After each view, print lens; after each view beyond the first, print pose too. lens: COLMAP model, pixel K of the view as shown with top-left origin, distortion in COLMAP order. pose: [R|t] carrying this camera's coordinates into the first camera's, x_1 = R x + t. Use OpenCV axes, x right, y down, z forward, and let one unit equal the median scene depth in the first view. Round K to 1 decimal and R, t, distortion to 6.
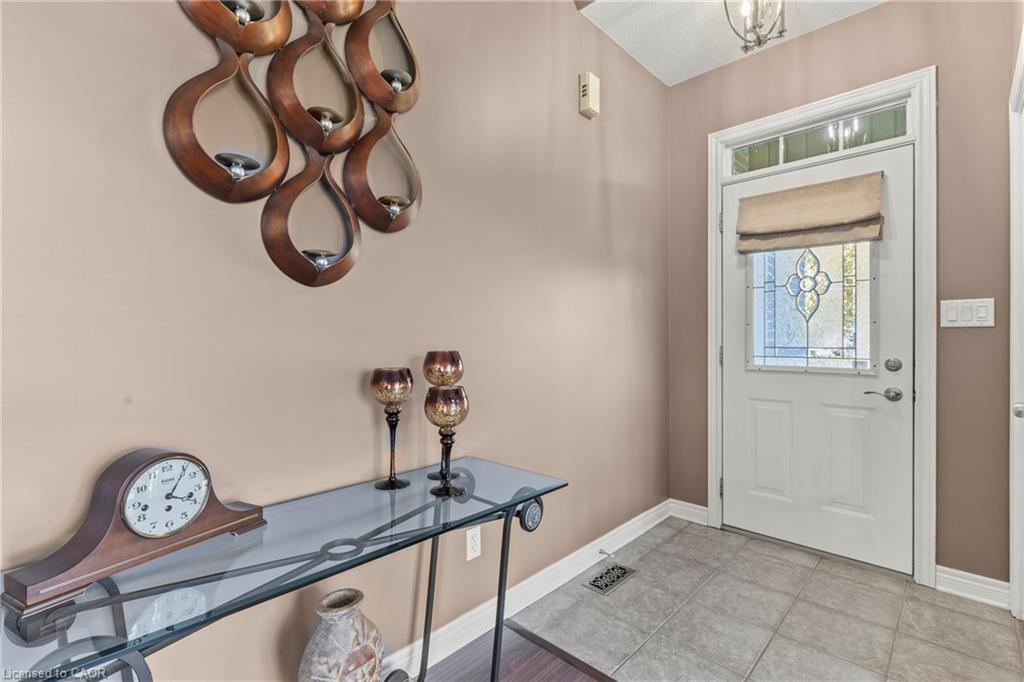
lens RADIAL K [[463.8, 0, 506.7], [0, 463.8, 337.7], [0, 0, 1]] dist [0.003938, -0.001081]
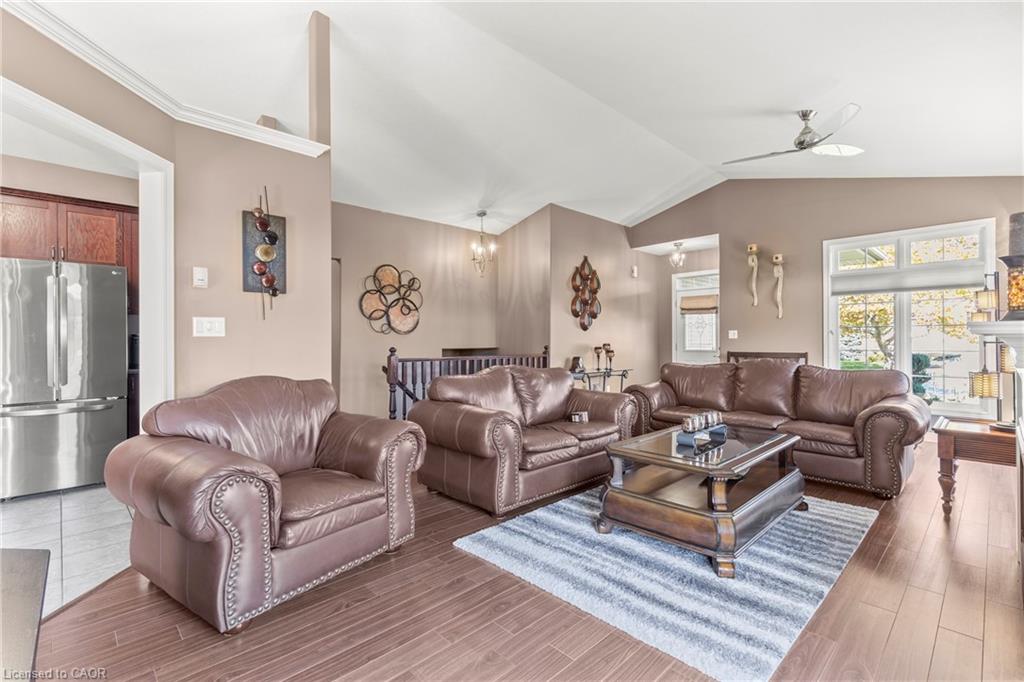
lens RADIAL K [[463.8, 0, 506.7], [0, 463.8, 337.7], [0, 0, 1]] dist [0.003938, -0.001081]
pose [[0.999174, -0.003729, -0.040460, -0.978429], [0.003122, 0.999882, -0.015069, 0.039020], [0.040511, 0.014930, 0.999068, -3.845825]]
